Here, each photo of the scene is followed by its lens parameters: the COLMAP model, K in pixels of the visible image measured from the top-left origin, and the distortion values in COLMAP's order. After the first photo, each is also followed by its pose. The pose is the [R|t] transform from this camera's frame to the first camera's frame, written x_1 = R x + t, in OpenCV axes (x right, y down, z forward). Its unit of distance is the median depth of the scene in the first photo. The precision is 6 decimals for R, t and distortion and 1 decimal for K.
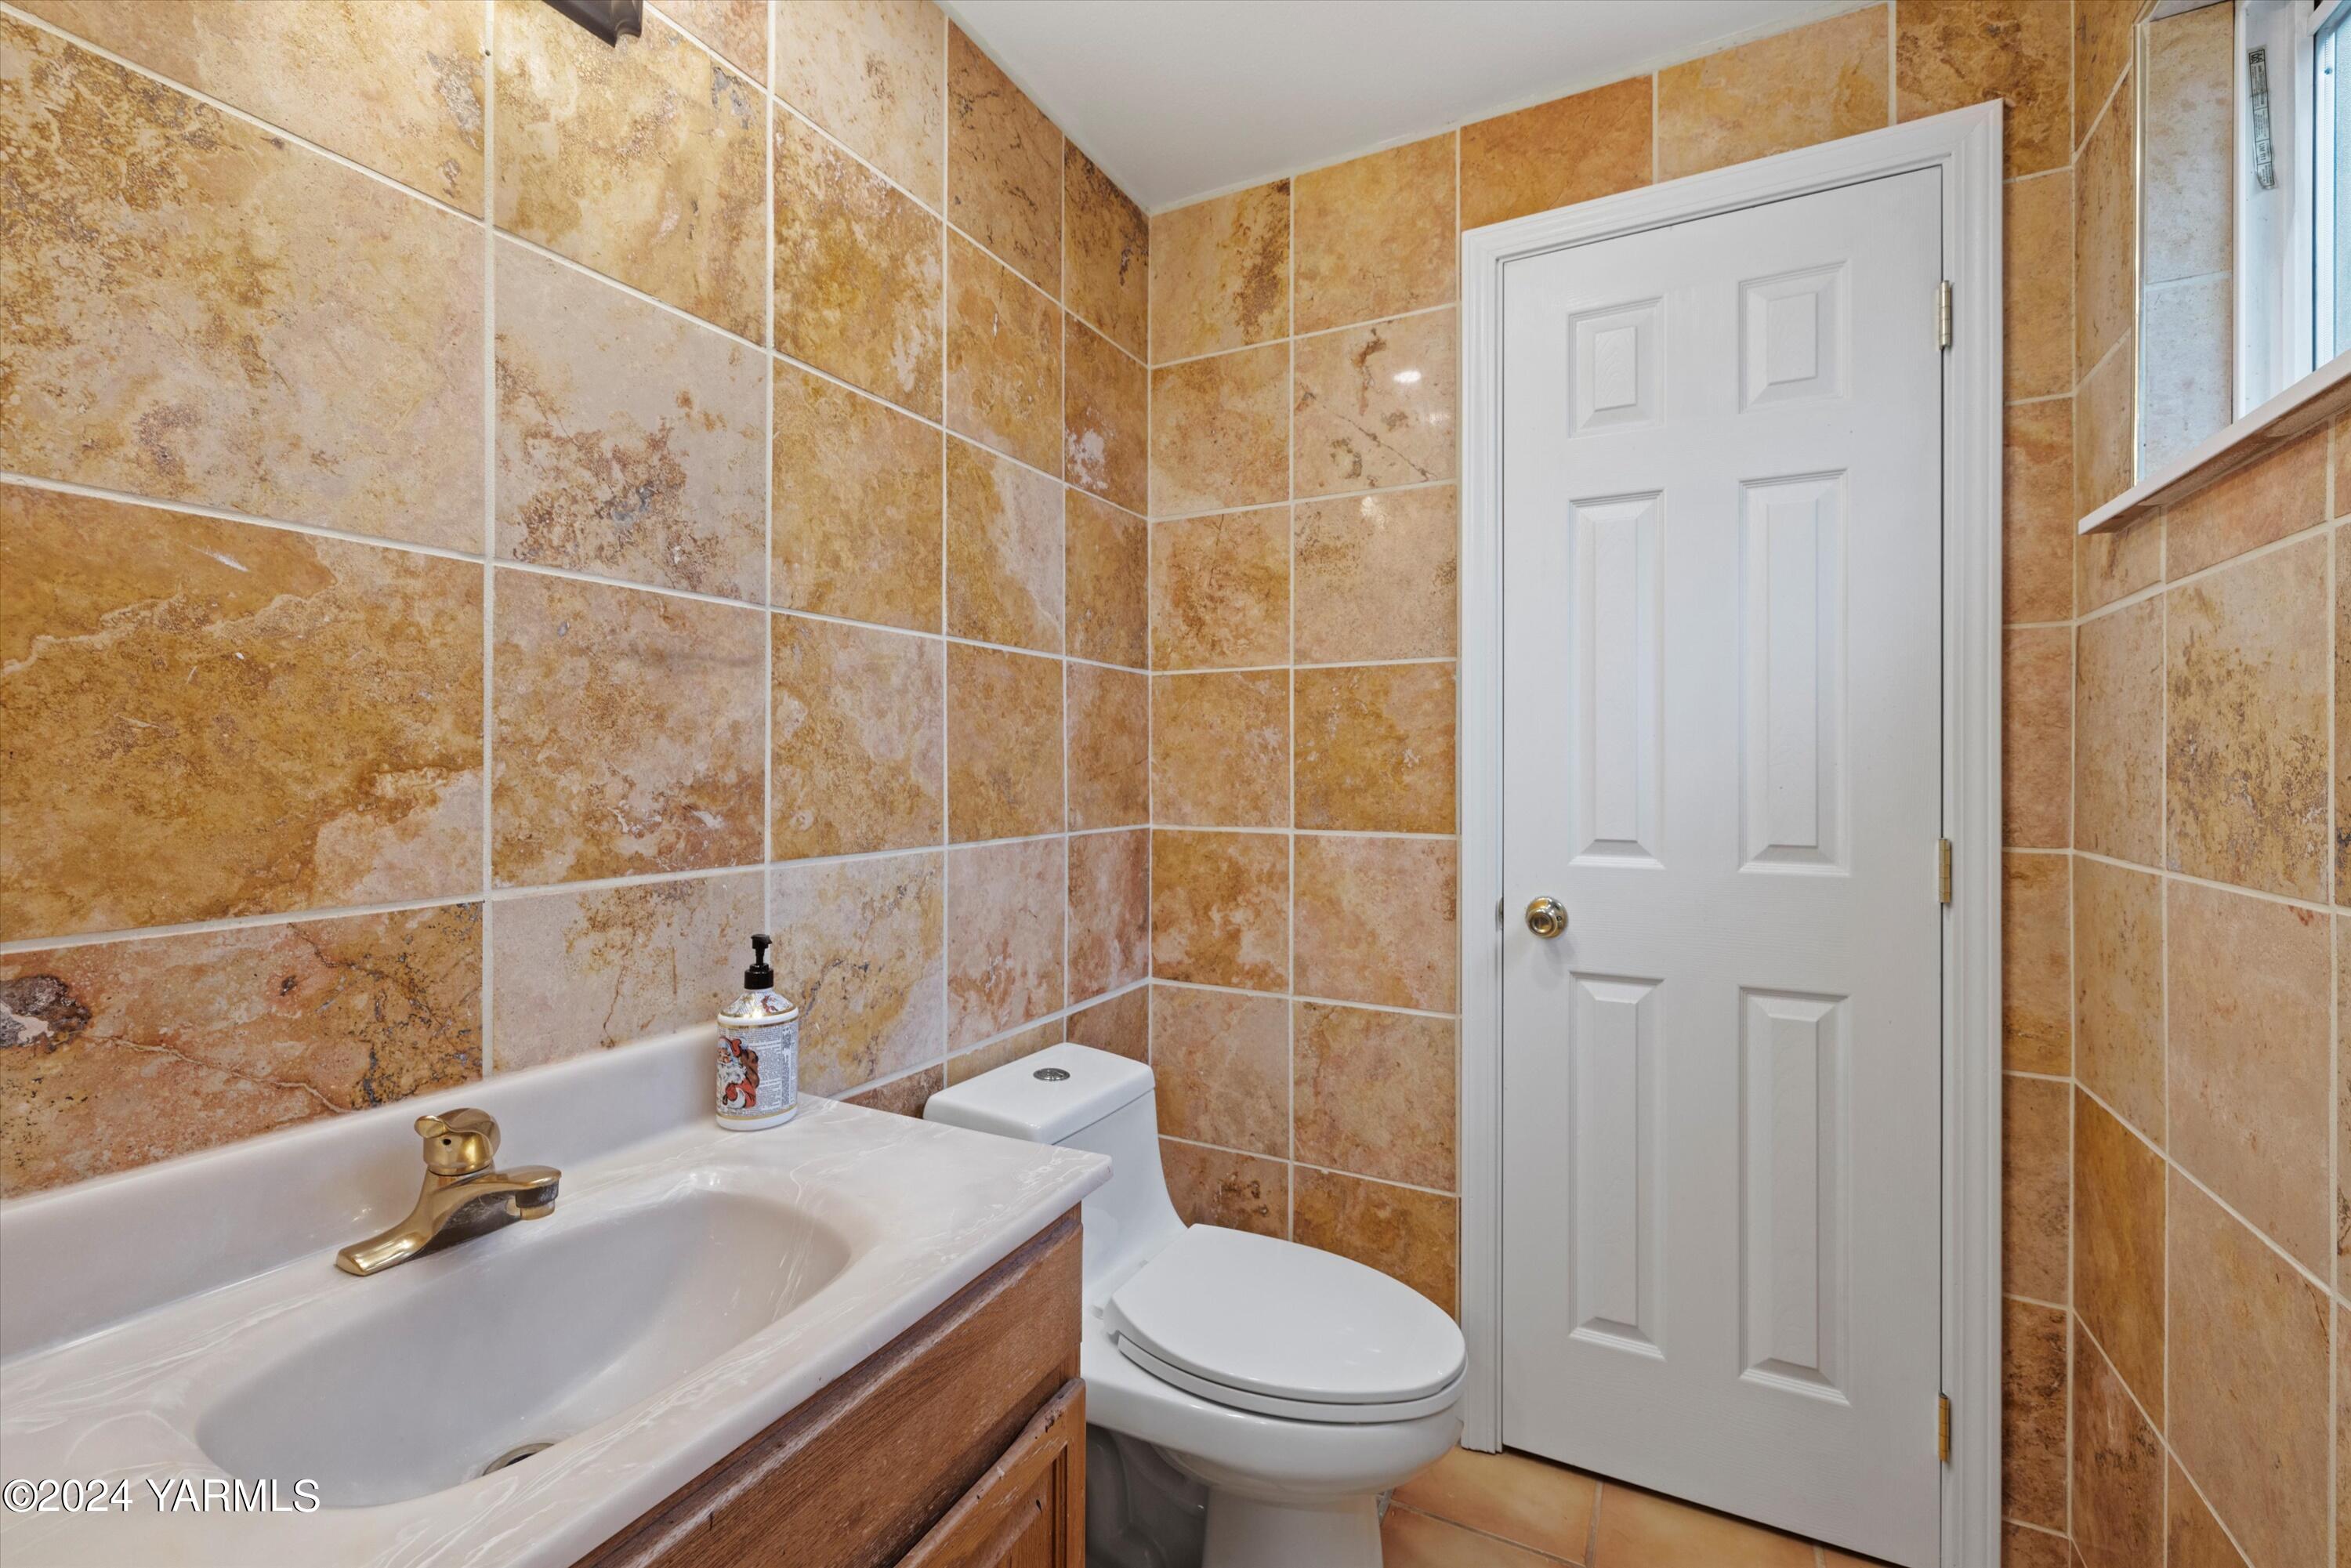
lens RADIAL K [[1003.0, 0, 1181.7], [0, 1003.0, 765.0], [0, 0, 1]] dist [0.000193, 0.000302]
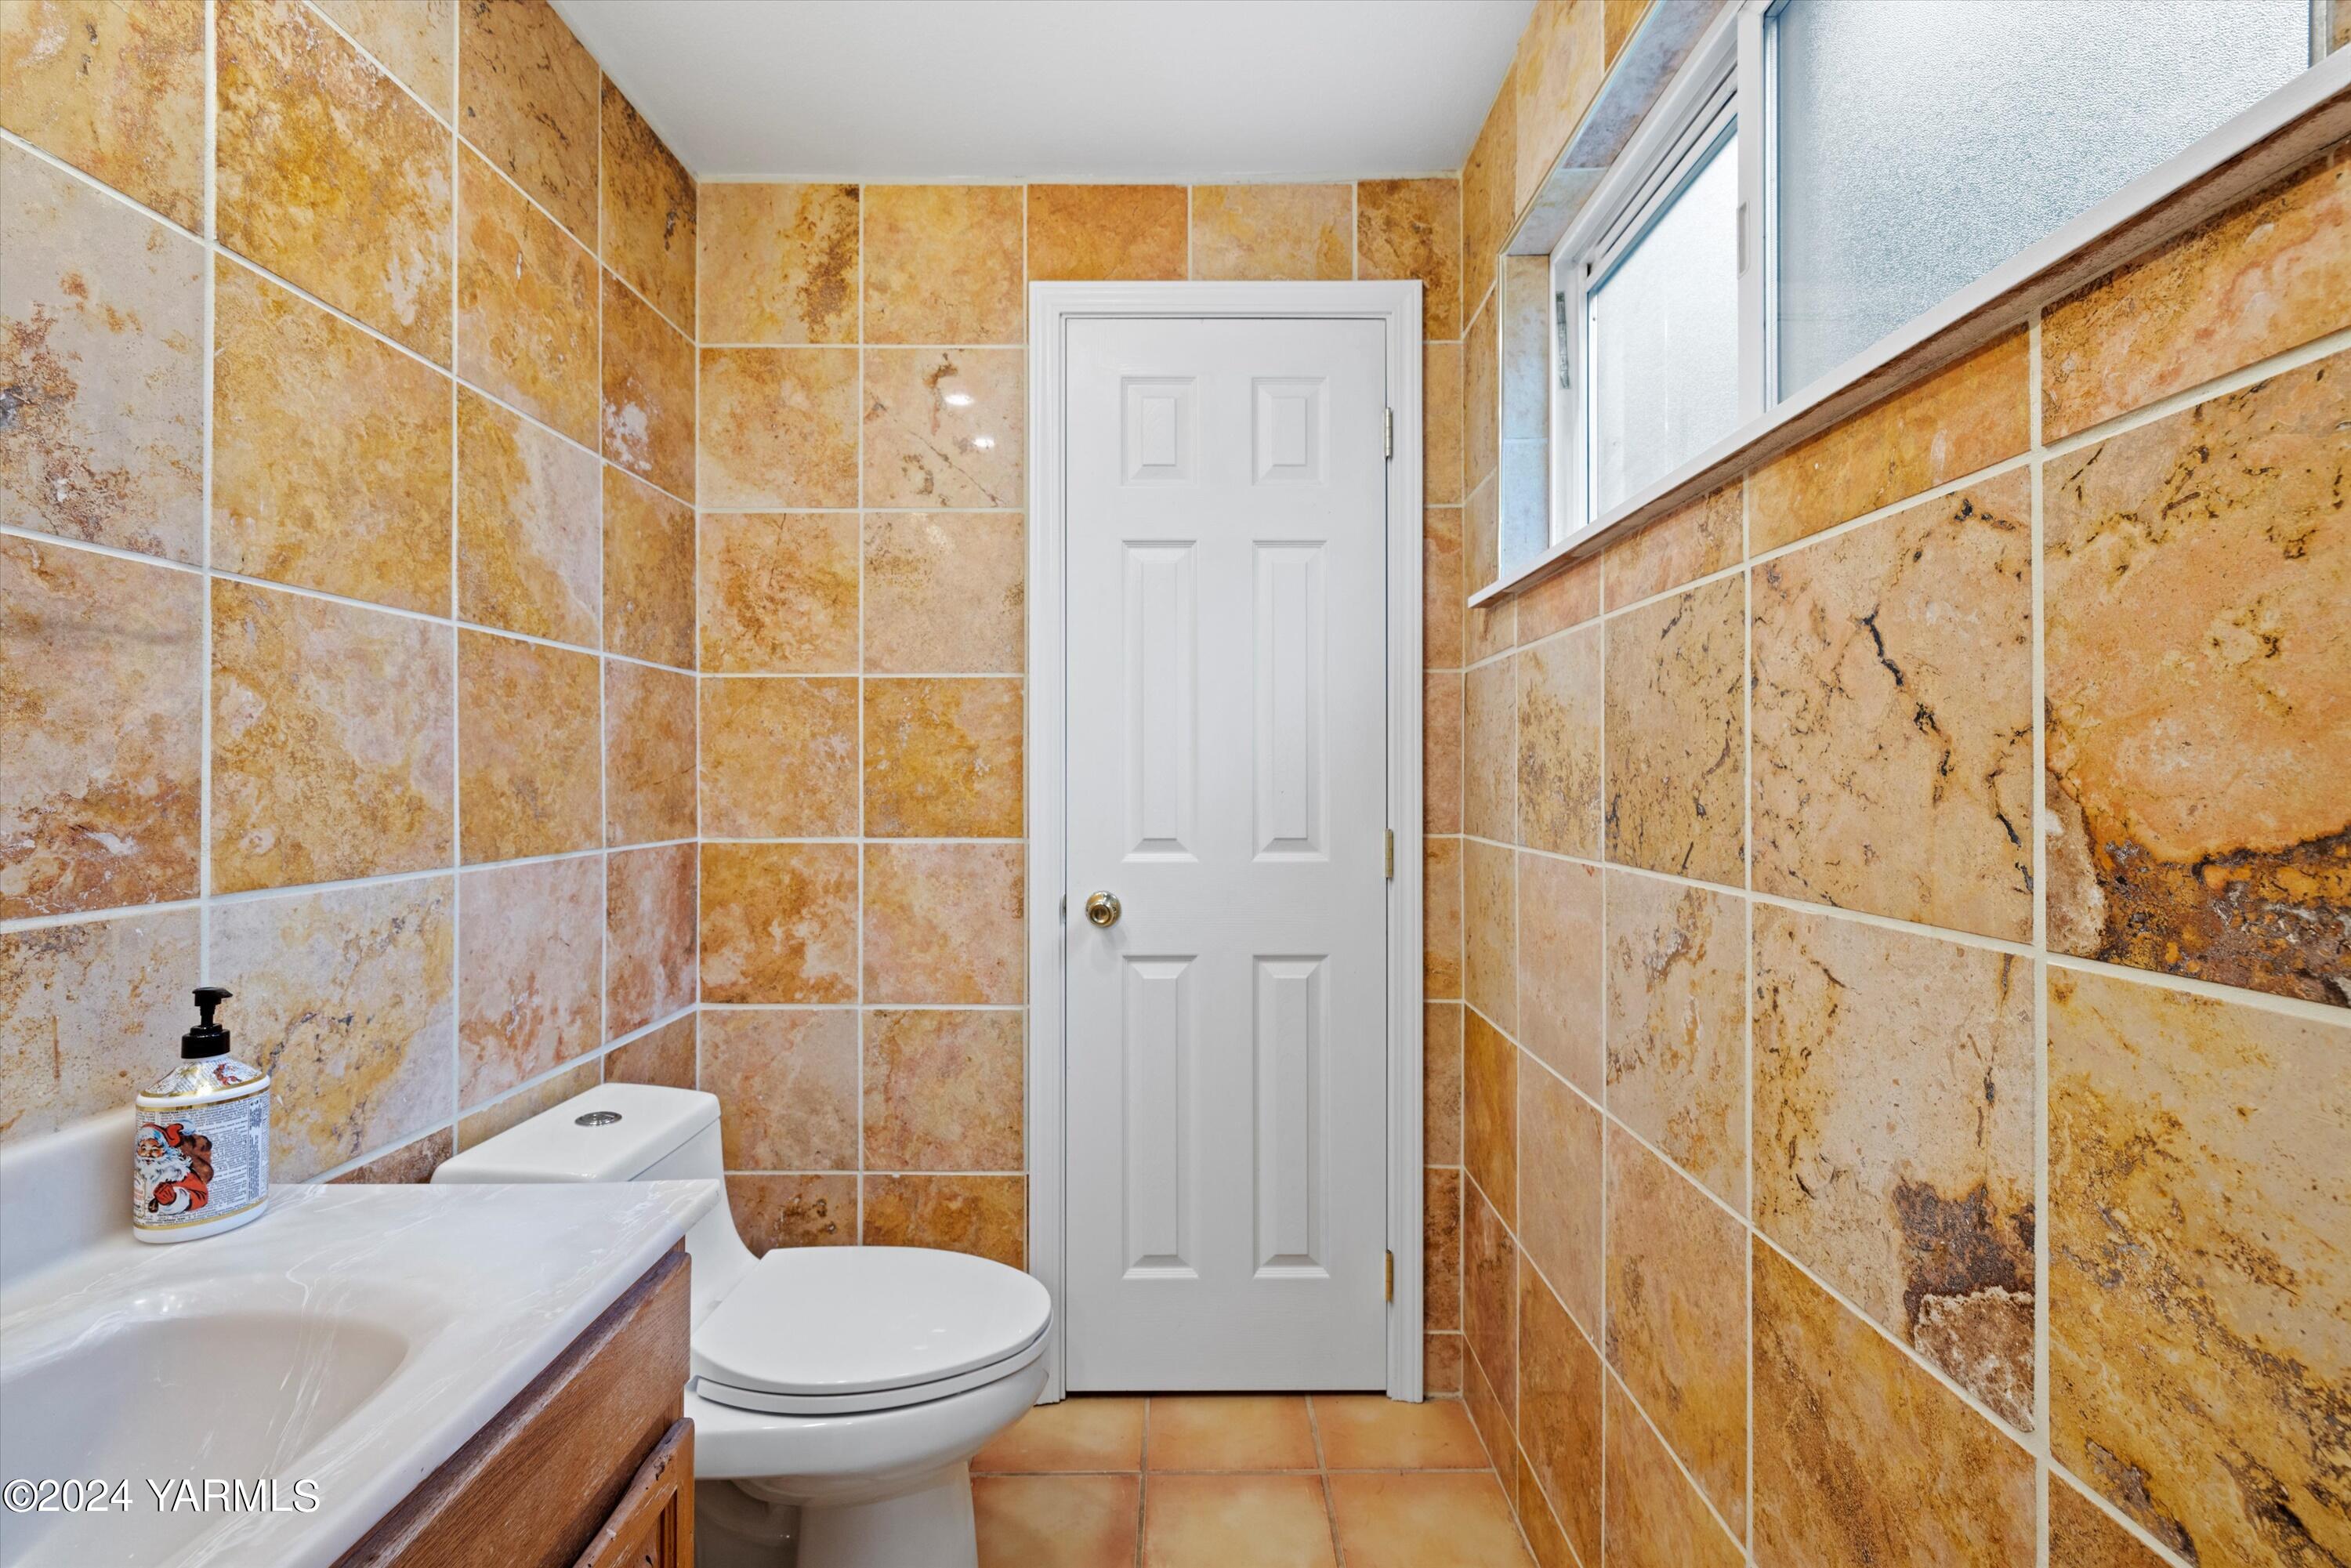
lens RADIAL K [[1012.0, 0, 1187.7], [0, 1012.0, 773.1], [0, 0, 1]] dist [0.001626, -0.000188]
pose [[0.882387, 0.000707, 0.470524, -0.096839], [0.000923, 0.999994, -0.003233, 0.003687], [-0.470524, 0.003287, 0.882381, -0.050193]]
